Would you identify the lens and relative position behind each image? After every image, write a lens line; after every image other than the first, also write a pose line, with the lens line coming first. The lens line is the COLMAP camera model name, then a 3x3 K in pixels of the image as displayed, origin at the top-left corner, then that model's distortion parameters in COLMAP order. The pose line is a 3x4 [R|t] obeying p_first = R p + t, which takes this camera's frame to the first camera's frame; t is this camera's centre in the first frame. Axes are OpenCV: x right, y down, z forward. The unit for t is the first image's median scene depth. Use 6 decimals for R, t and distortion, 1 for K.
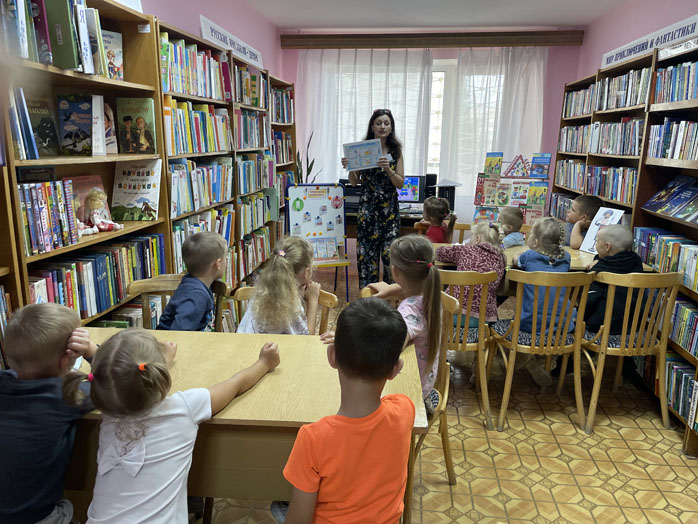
lens RADIAL K [[529.1, 0, 349.3], [0, 529.1, 264.2], [0, 0, 1]] dist [0.082918, -0.117983]
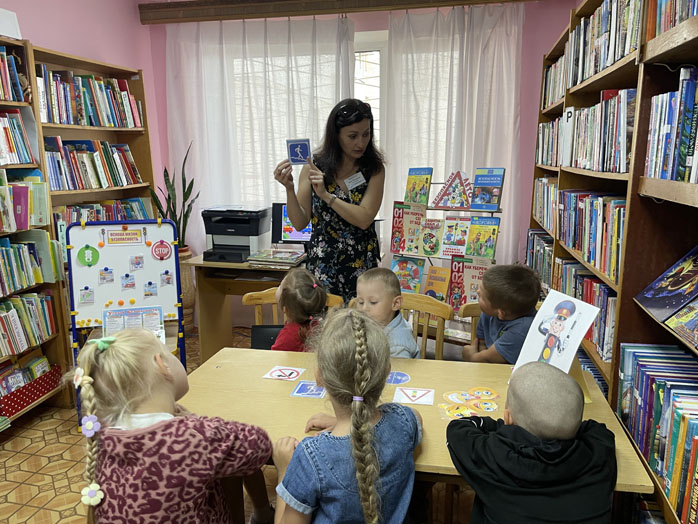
lens RADIAL K [[537.5, 0, 352.6], [0, 537.5, 265.6], [0, 0, 1]] dist [0.079471, -0.101930]
pose [[0.996714, -0.001887, -0.080975, 0.291764], [-0.000404, 0.999600, -0.028268, -0.095416], [0.080996, 0.028208, 0.996315, 0.454182]]
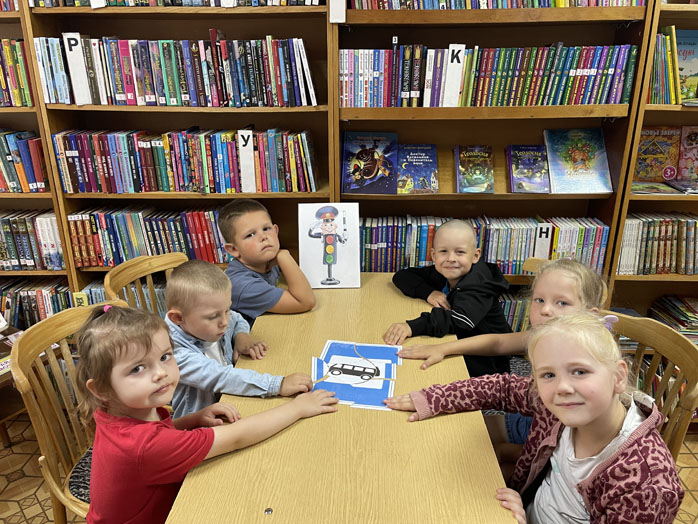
lens RADIAL K [[548.8, 0, 333.8], [0, 548.8, 276.7], [0, 0, 1]] dist [0.097230, -0.135648]
pose [[-0.090899, -0.355656, 0.930186, -0.058406], [0.227834, 0.901853, 0.367087, -0.203305], [-0.969448, 0.245296, -0.000947, 0.837236]]
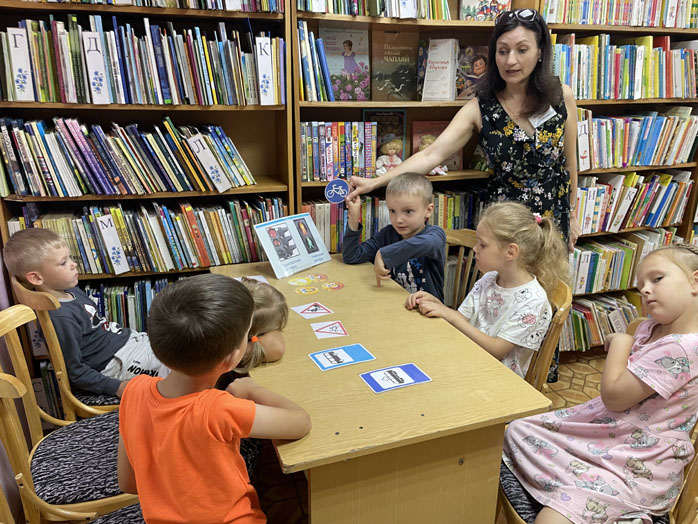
lens RADIAL K [[529.1, 0, 345.8], [0, 529.1, 262.2], [0, 0, 1]] dist [0.082737, -0.115508]
pose [[0.406898, 0.265796, -0.873949, 0.235727], [-0.199693, 0.959473, 0.198833, -0.040489], [0.891379, 0.093617, 0.443485, 0.228548]]
